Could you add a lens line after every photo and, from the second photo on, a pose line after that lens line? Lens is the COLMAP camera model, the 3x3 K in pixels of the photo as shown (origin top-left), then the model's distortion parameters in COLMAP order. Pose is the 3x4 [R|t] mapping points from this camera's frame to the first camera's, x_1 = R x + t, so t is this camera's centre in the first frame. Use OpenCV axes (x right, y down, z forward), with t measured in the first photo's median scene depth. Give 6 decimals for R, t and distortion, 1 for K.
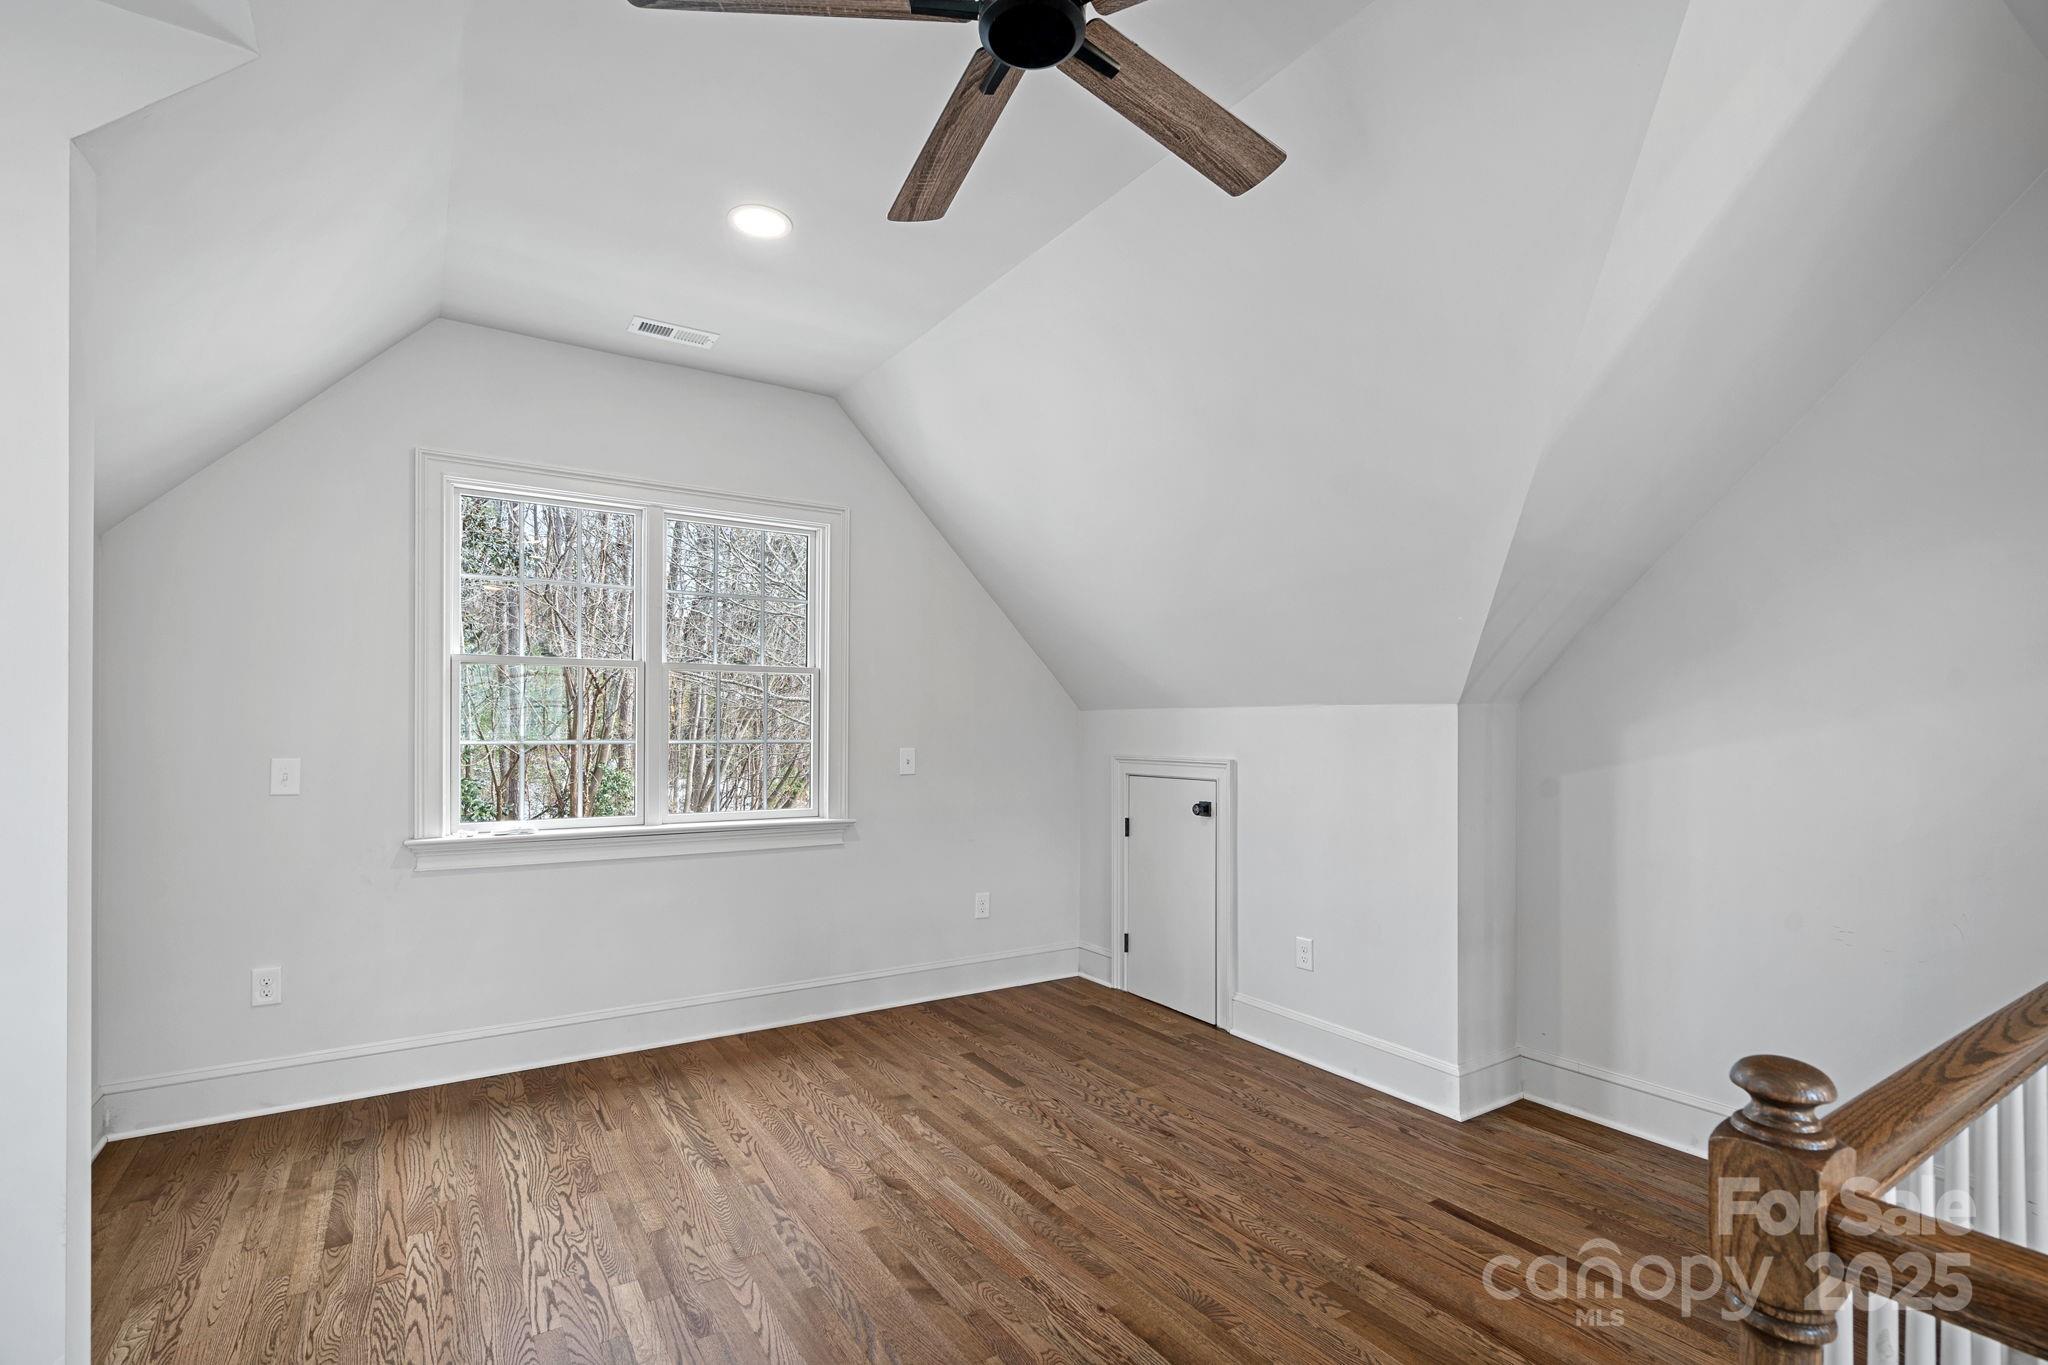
lens RADIAL K [[938.5, 0, 1030.5], [0, 938.5, 735.7], [0, 0, 1]] dist [0.001623, 0.000451]
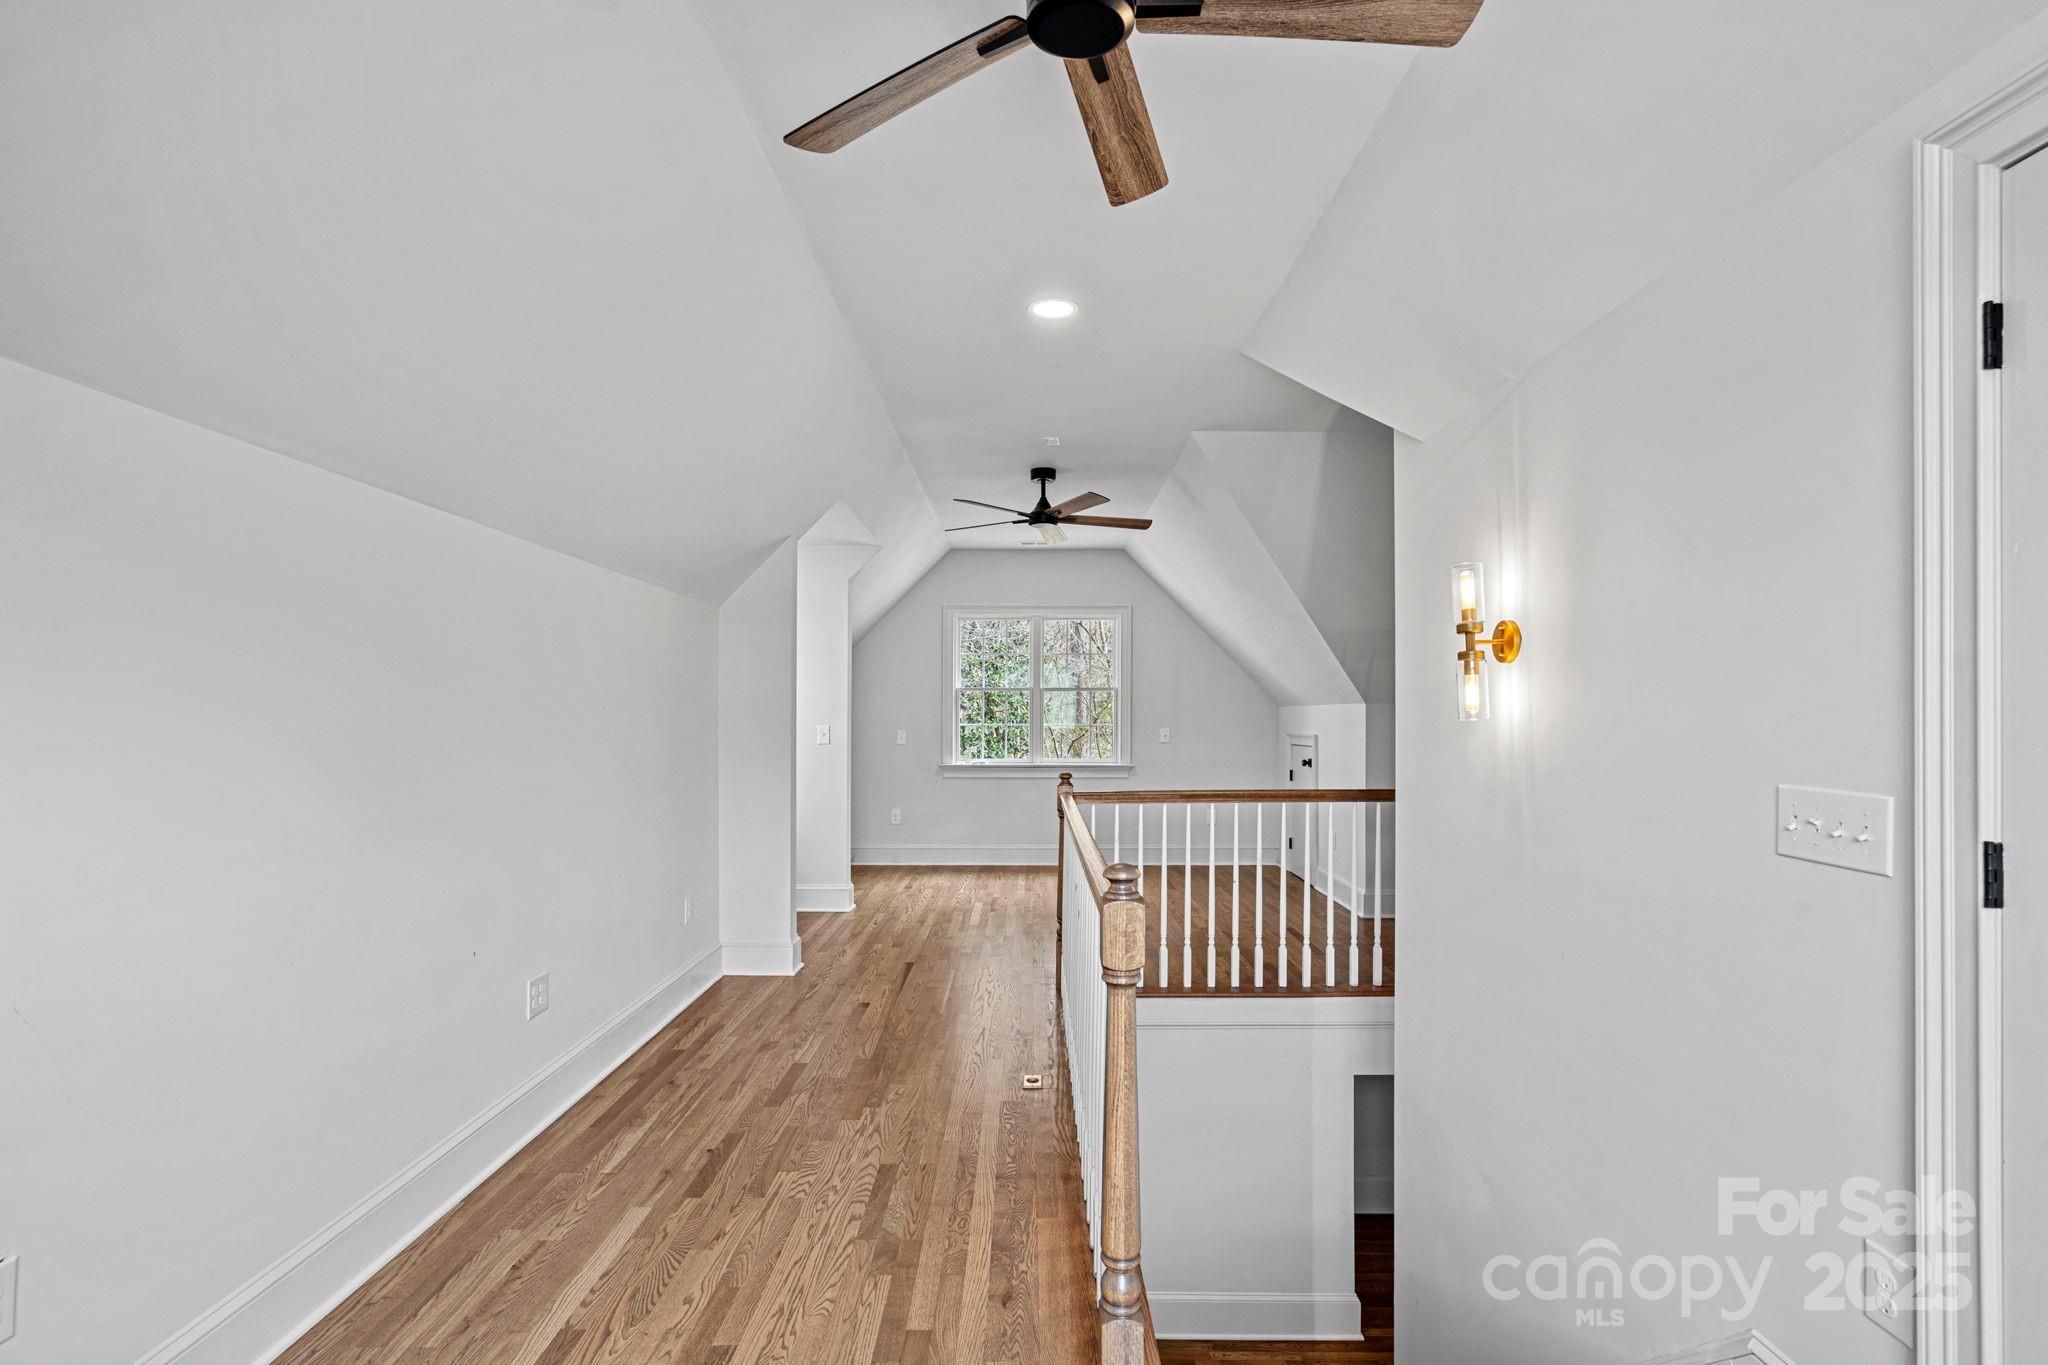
lens RADIAL K [[951.7, 0, 1054.3], [0, 951.7, 669.6], [0, 0, 1]] dist [0.000110, 0.000344]
pose [[0.843184, -0.032714, -0.536629, 0.930572], [0.002282, 0.998356, -0.057277, 0.006990], [0.537621, 0.047071, 0.841872, -0.948478]]
